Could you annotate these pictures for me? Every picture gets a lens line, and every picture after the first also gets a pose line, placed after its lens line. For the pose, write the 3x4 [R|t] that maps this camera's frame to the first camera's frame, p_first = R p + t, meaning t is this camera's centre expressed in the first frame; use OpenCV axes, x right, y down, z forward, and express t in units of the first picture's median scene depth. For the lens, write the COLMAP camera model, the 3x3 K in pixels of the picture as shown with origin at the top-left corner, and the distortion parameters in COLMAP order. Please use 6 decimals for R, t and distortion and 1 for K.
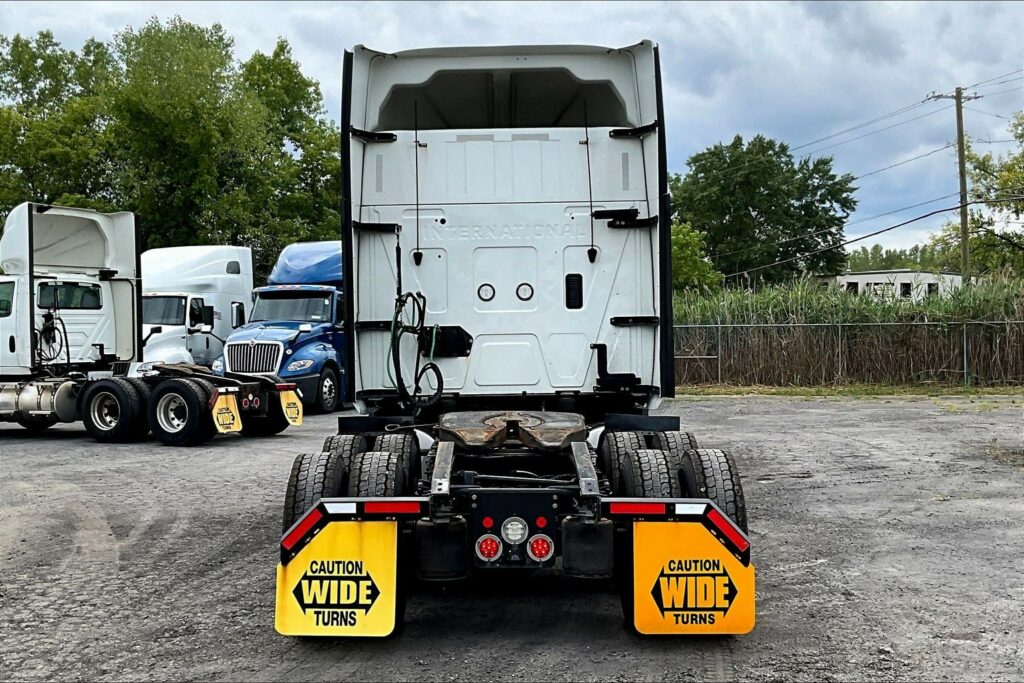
lens RADIAL K [[1279.4, 0, 532.1], [0, 1279.4, 371.6], [0, 0, 1]] dist [0.106129, 0.000000]
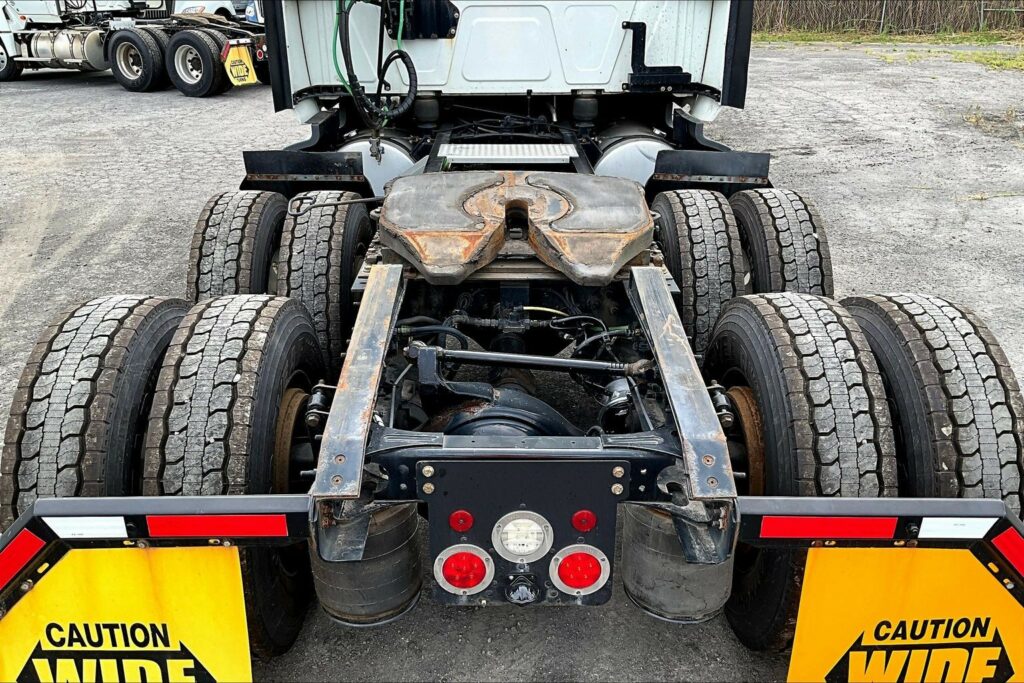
lens RADIAL K [[845.8, 0, 526.3], [0, 845.8, 342.7], [0, 0, 1]] dist [0.075543, -0.139399]
pose [[0.999910, 0.011504, 0.006928, -0.009764], [-0.013242, 0.930570, 0.365874, -0.028390], [-0.002238, -0.365933, 0.930639, 0.487954]]
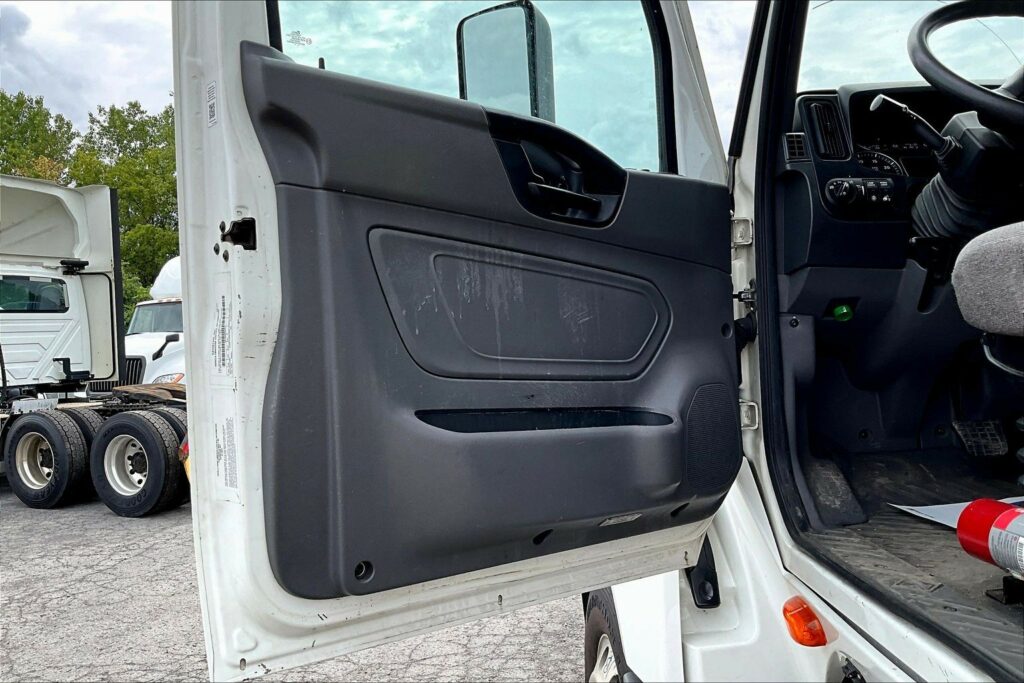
lens RADIAL K [[845.8, 0, 506.7], [0, 845.8, 341.0], [0, 0, 1]] dist [0.075543, -0.139399]
pose [[0.999545, -0.029576, 0.005980, -0.164820], [0.029700, 0.999320, -0.021865, -0.026656], [-0.005329, 0.022033, 0.999743, 1.046765]]
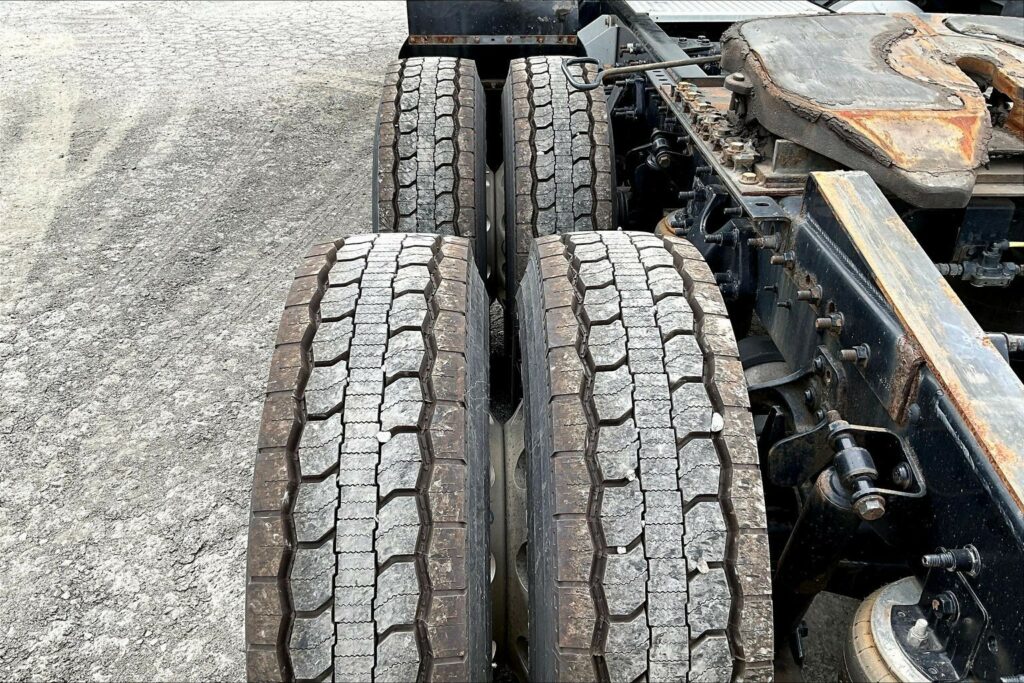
lens RADIAL K [[845.8, 0, 527.3], [0, 845.8, 341.3], [0, 0, 1]] dist [0.075543, -0.139399]
pose [[0.999840, 0.003089, 0.017610, -0.098451], [-0.011017, 0.882193, 0.470760, 0.000944], [-0.014081, -0.470878, 0.882086, 0.591563]]
